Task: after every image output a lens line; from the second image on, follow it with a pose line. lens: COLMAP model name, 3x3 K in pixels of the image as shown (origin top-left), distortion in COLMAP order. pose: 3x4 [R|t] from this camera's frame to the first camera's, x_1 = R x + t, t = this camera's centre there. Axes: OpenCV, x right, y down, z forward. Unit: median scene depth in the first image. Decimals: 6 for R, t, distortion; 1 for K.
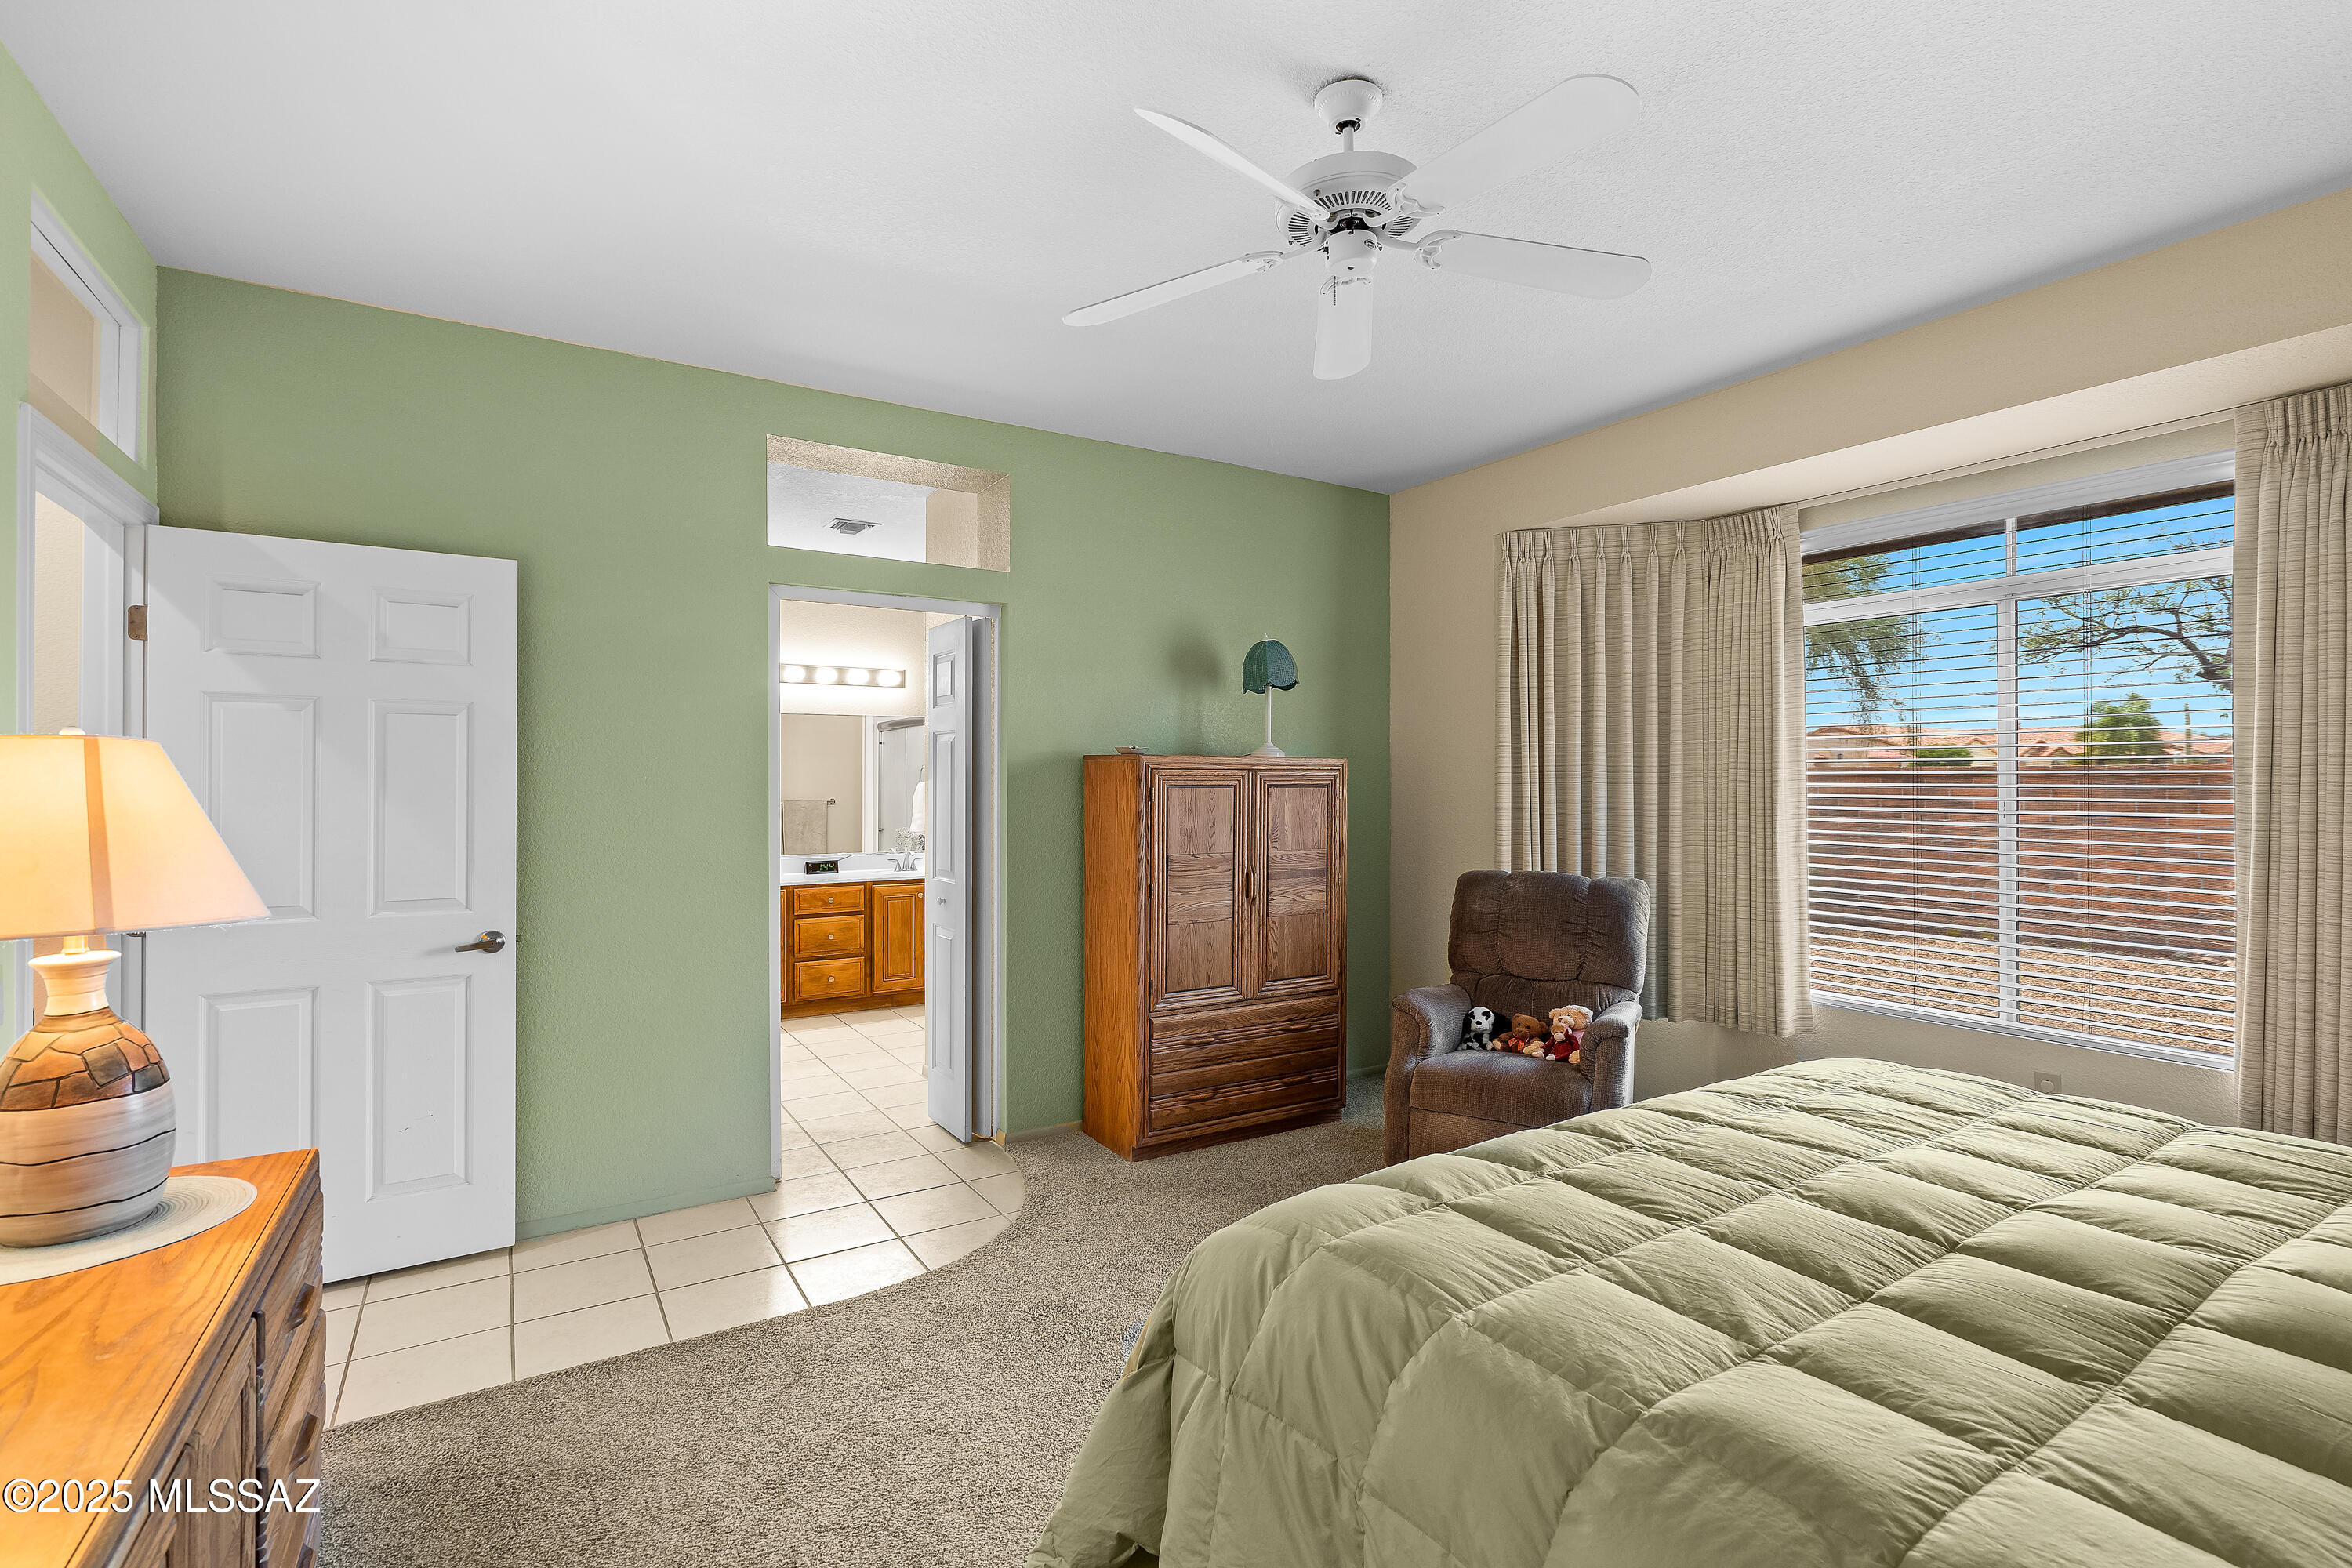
lens RADIAL K [[1087.6, 0, 1190.0], [0, 1087.6, 795.7], [0, 0, 1]] dist [0.000161, 0.000620]
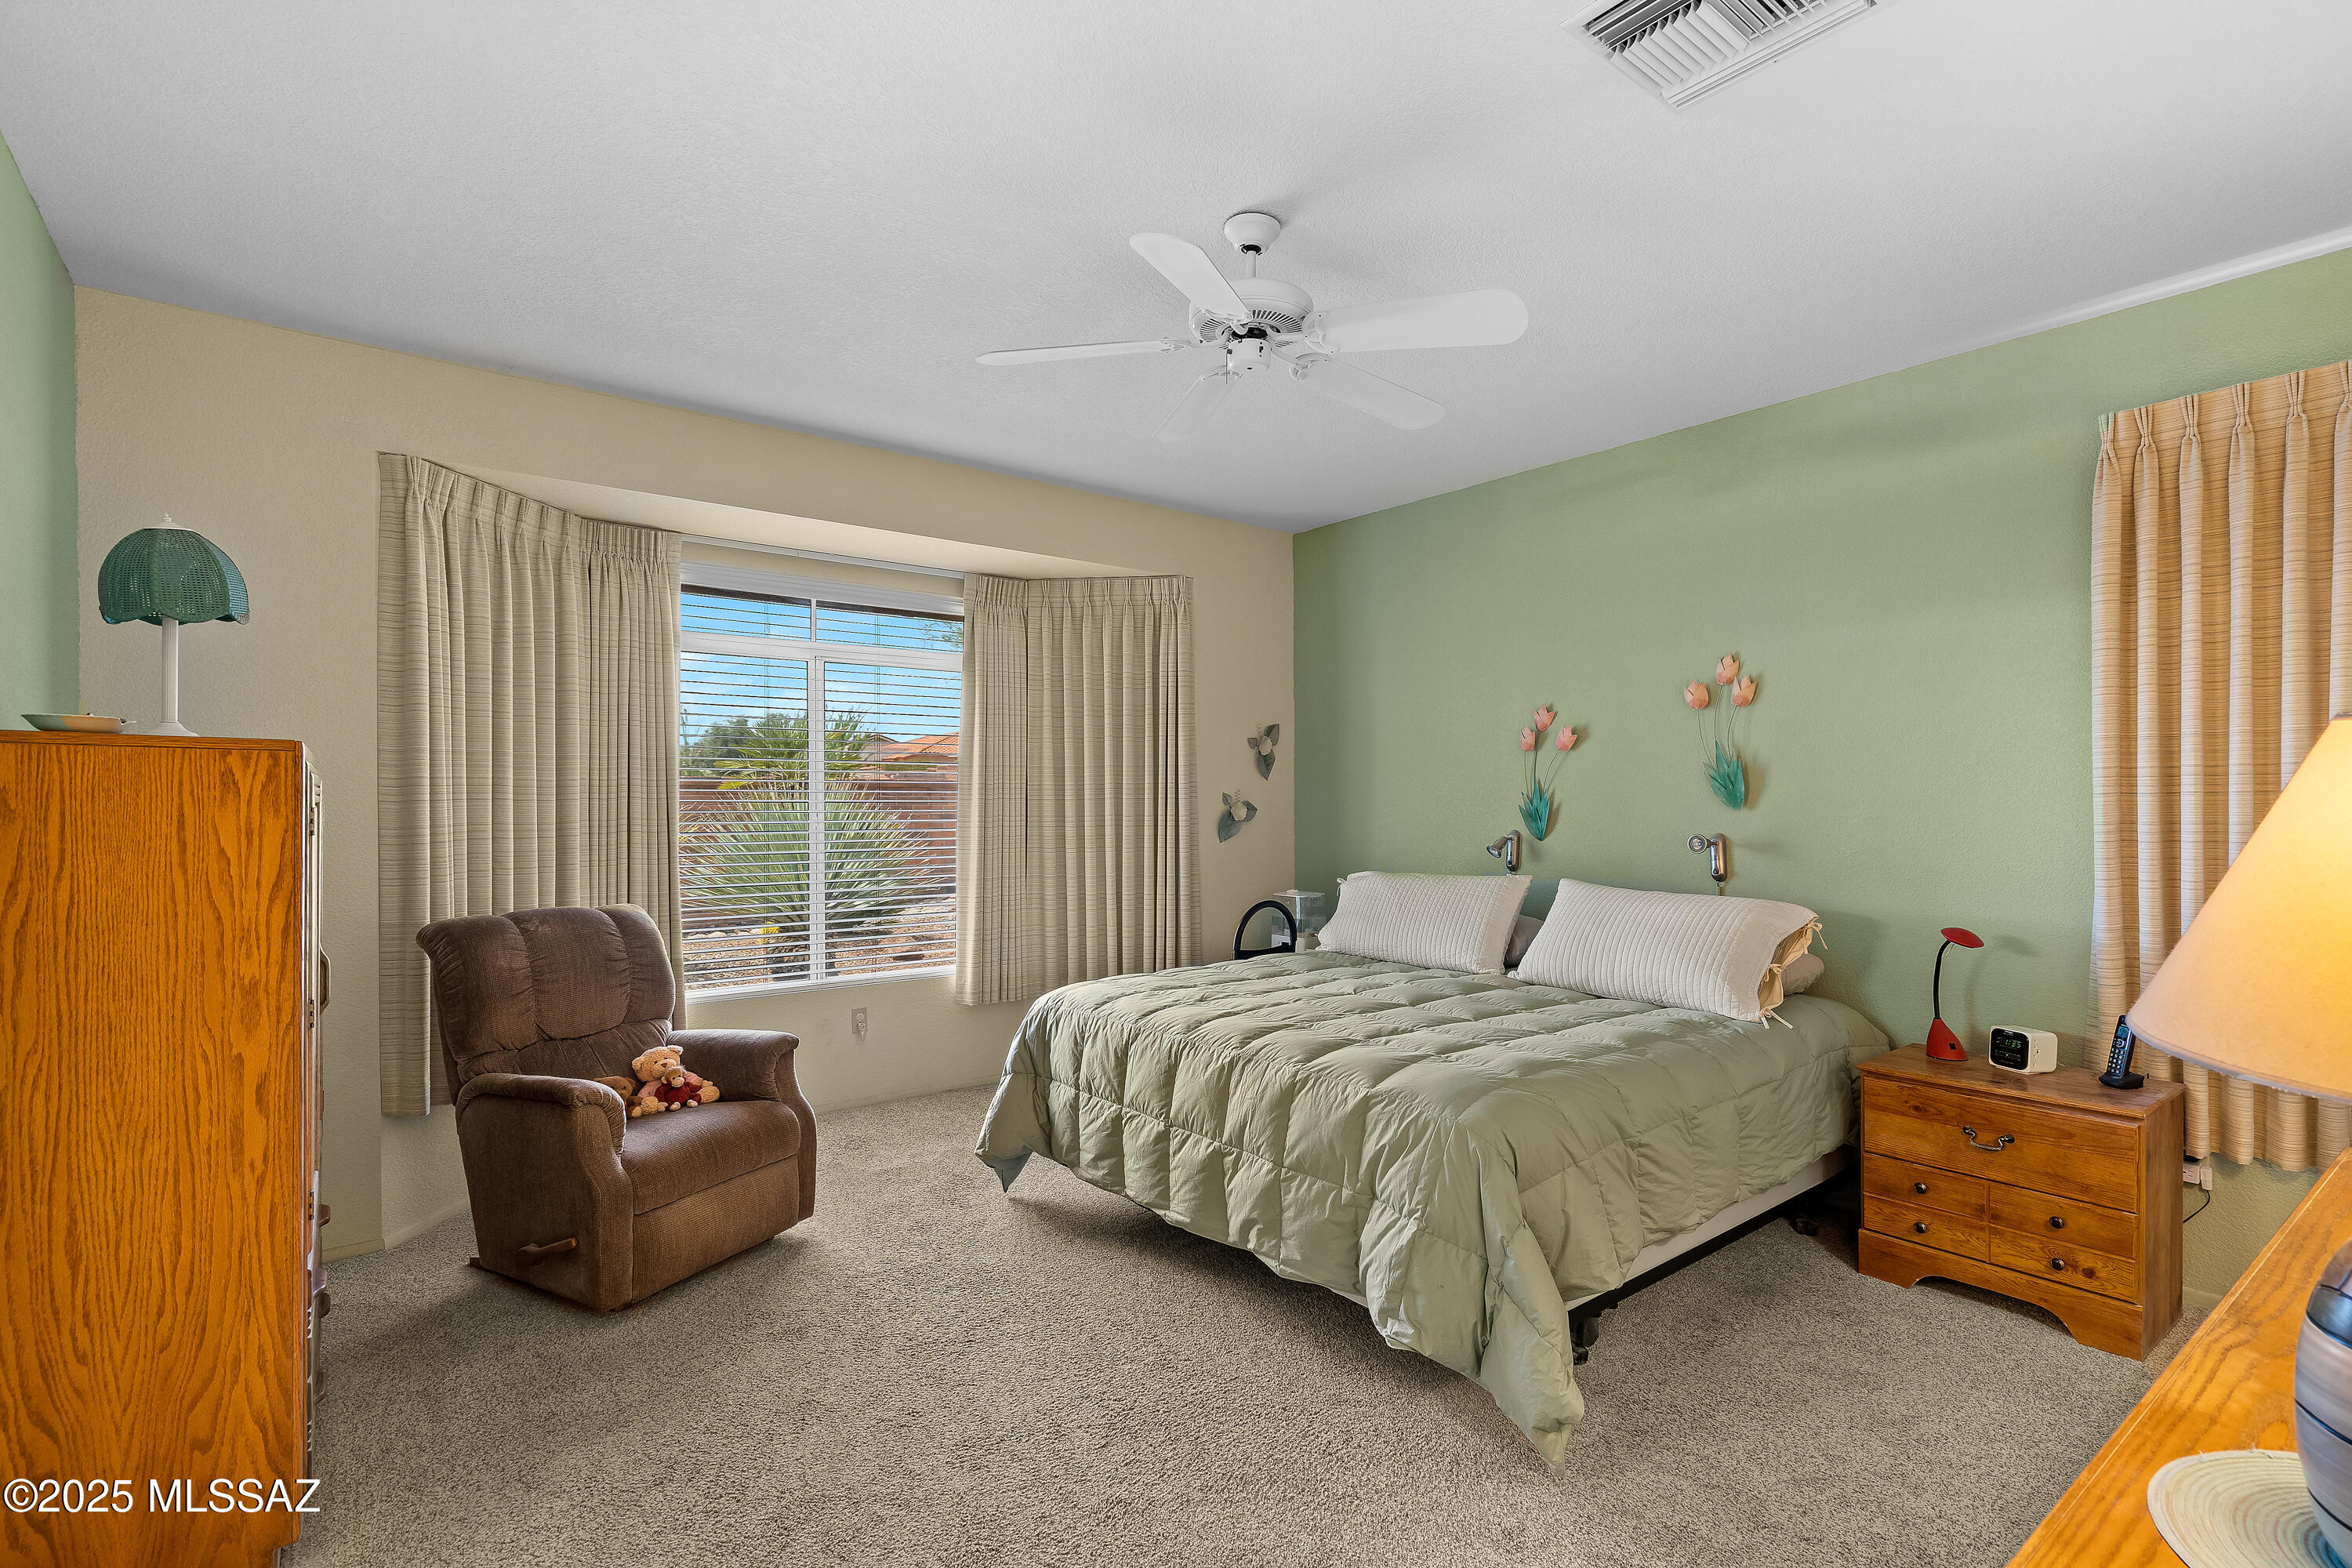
lens RADIAL K [[1087.6, 0, 1190.0], [0, 1087.6, 795.7], [0, 0, 1]] dist [0.000161, 0.000620]
pose [[-0.108500, -0.001971, 0.994095, -0.539735], [0.006828, 0.999973, 0.002728, -0.012718], [-0.994073, 0.007084, -0.108483, 0.613352]]
